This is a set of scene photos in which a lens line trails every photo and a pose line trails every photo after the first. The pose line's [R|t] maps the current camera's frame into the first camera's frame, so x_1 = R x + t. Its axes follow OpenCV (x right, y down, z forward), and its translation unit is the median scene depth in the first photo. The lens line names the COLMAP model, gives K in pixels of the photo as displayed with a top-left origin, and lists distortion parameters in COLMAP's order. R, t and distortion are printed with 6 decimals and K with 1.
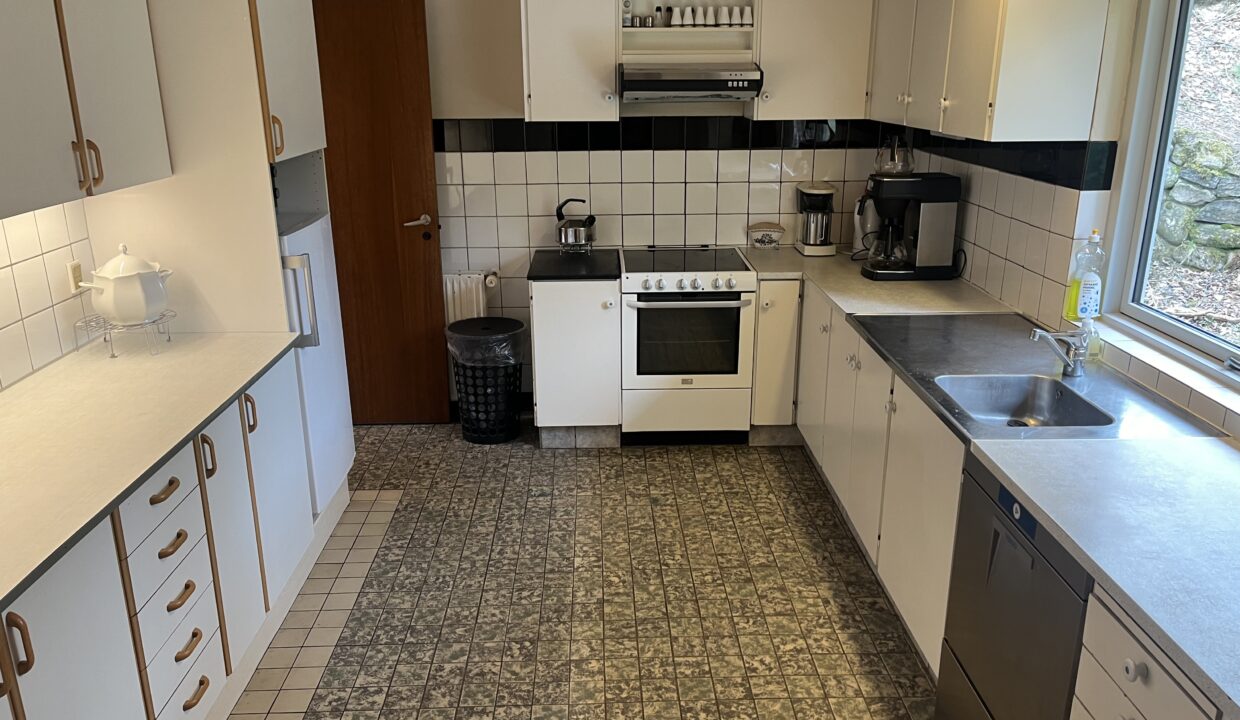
lens RADIAL K [[945.7, 0, 624.0], [0, 945.7, 359.2], [0, 0, 1]] dist [0.050682, 0.001627]
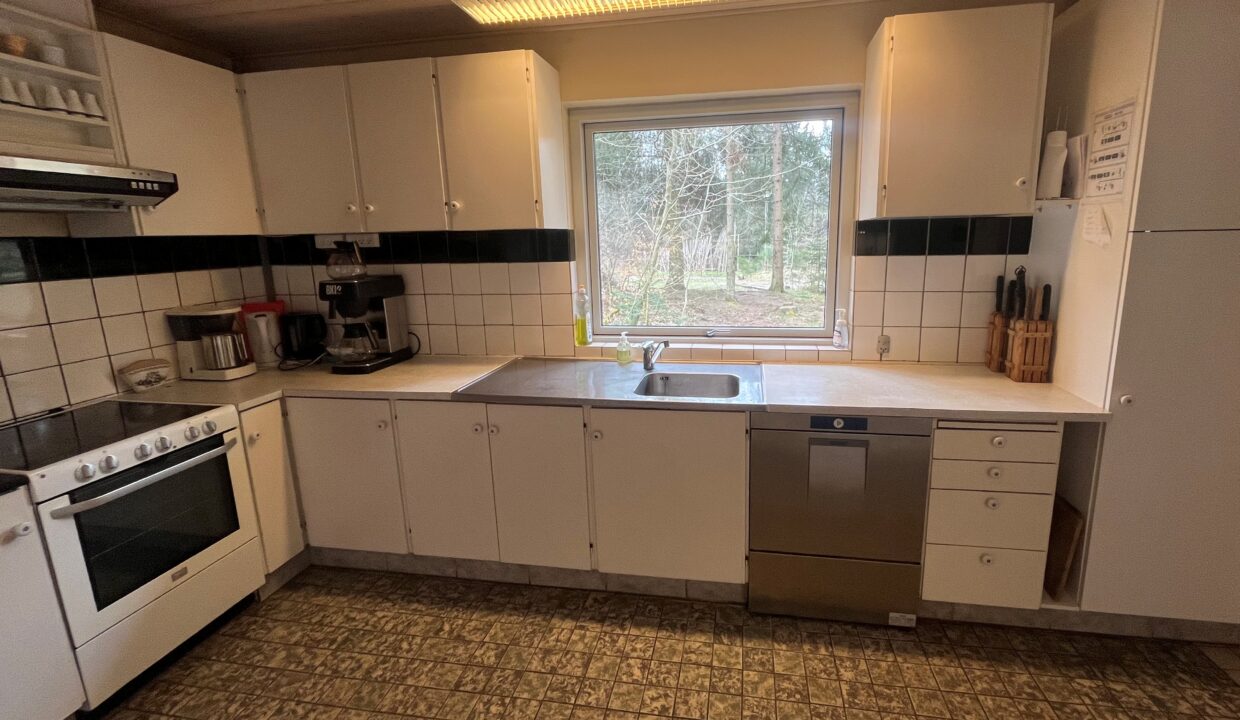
lens RADIAL K [[524.6, 0, 675.4], [0, 524.6, 331.1], [0, 0, 1]] dist [0.000494, -0.000256]
pose [[0.183110, -0.178911, 0.966675, -0.233233], [0.306449, 0.944695, 0.116795, -0.087894], [-0.934109, 0.274851, 0.227811, 0.502316]]
